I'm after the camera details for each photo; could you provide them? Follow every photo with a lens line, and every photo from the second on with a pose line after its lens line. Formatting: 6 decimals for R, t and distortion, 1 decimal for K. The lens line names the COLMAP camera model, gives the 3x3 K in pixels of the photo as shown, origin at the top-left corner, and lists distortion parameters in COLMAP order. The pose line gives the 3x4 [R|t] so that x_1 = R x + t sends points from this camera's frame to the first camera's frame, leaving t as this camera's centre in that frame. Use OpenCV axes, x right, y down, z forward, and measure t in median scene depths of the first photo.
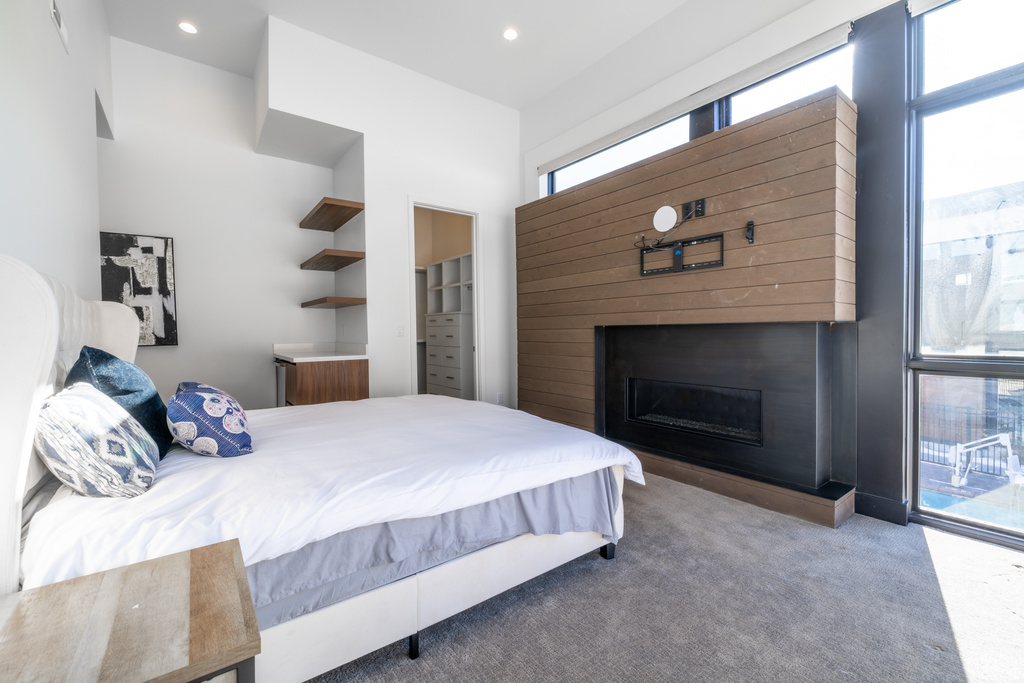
lens RADIAL K [[426.8, 0, 512.9], [0, 426.8, 337.1], [0, 0, 1]] dist [0.002776, -0.001220]
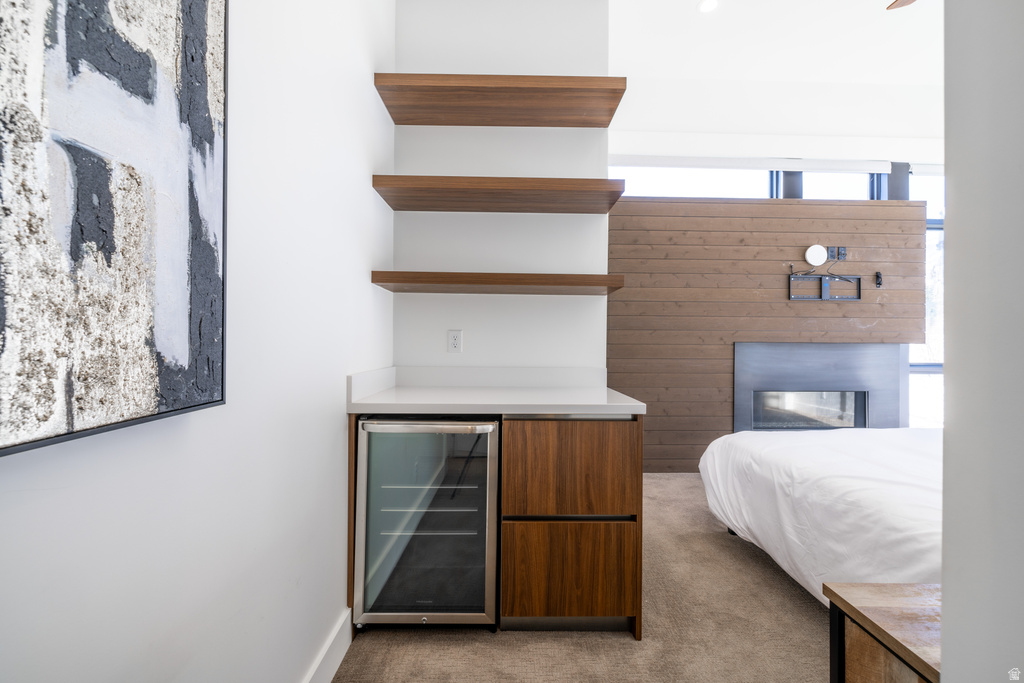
lens RADIAL K [[426.8, 0, 516.1], [0, 426.8, 337.9], [0, 0, 1]] dist [0.002776, -0.001220]
pose [[0.583578, 0.024016, 0.811702, -0.922483], [-0.001427, 0.999591, -0.028549, -0.006603], [-0.812056, 0.015502, 0.583374, 0.819716]]
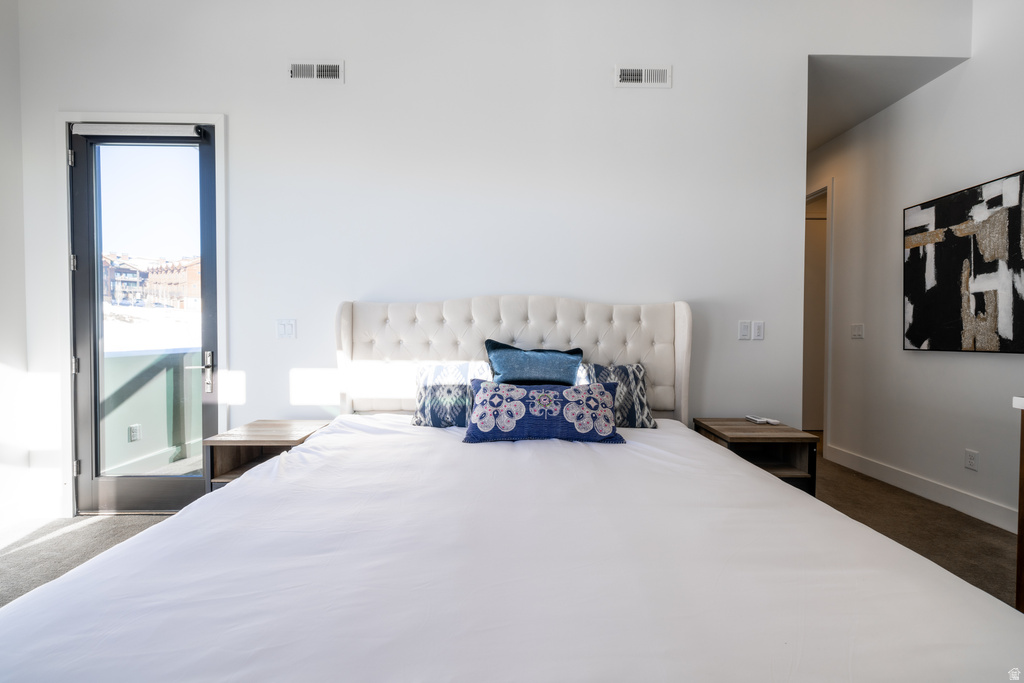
lens RADIAL K [[426.8, 0, 512.9], [0, 426.8, 338.5], [0, 0, 1]] dist [0.002776, -0.001220]
pose [[-0.597379, 0.022134, -0.801653, 0.092656], [-0.006955, 0.999438, 0.032778, -0.016429], [0.801929, 0.025156, -0.596890, 0.830827]]
